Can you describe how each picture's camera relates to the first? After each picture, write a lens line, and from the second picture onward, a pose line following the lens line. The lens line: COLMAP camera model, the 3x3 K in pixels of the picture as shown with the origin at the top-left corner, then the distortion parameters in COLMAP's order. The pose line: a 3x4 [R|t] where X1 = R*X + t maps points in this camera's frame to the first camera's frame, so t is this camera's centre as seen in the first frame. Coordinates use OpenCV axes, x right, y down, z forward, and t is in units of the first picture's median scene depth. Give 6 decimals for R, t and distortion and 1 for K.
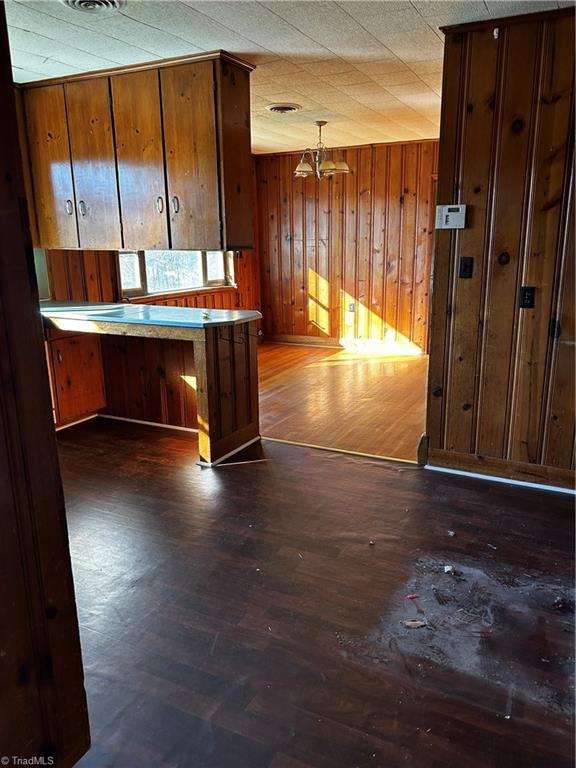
lens RADIAL K [[581.2, 0, 287.8], [0, 581.2, 386.6], [0, 0, 1]] dist [0.092712, -0.003844]
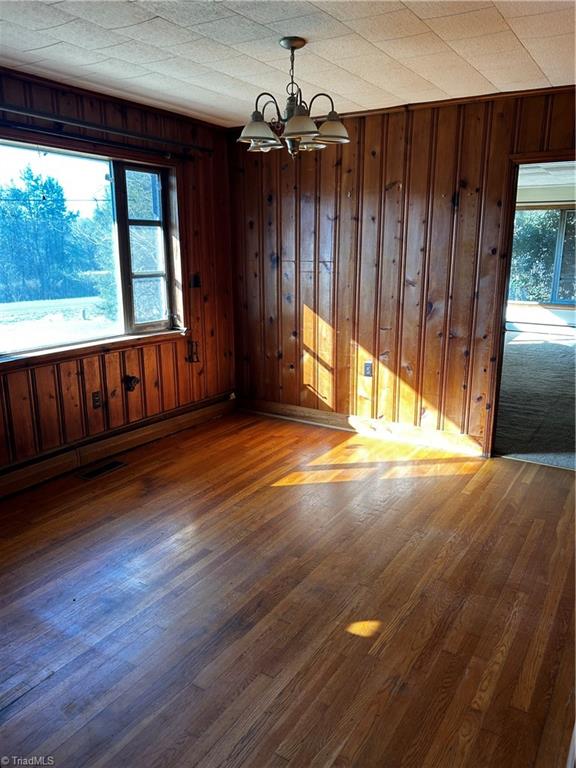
lens RADIAL K [[581.2, 0, 289.0], [0, 581.2, 382.1], [0, 0, 1]] dist [0.092712, -0.003844]
pose [[0.996770, 0.030897, -0.074124, 0.072062], [-0.031440, 0.999487, -0.006162, -0.116997], [0.073895, 0.008472, 0.997230, 0.373023]]
